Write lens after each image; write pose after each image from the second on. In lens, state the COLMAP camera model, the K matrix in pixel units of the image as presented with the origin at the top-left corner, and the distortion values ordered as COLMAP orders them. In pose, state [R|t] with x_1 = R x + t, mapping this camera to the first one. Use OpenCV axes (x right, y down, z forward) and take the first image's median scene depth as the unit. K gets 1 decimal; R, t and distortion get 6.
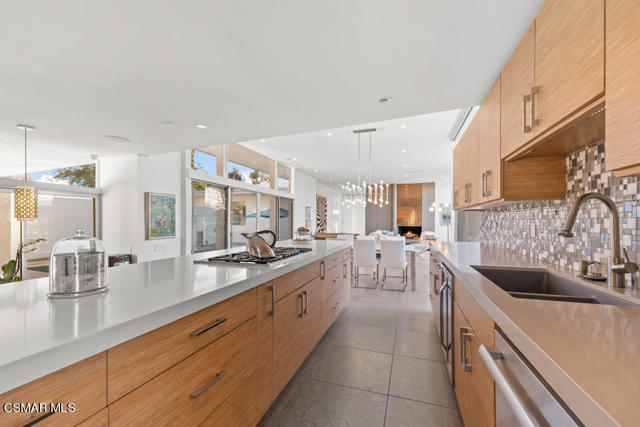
lens RADIAL K [[275.6, 0, 320.0], [0, 275.6, 213.5], [0, 0, 1]] dist [0.000845, -0.000025]
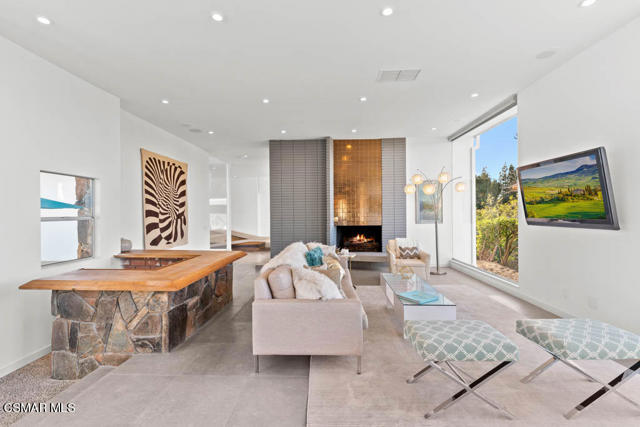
lens RADIAL K [[290.7, 0, 320.0], [0, 290.7, 213.5], [0, 0, 1]] dist [0.000072, 0.000001]
pose [[0.959776, -0.010860, 0.280557, 0.113130], [0.000018, 0.999254, 0.038618, 0.004804], [-0.280767, -0.037059, 0.959060, 0.518431]]
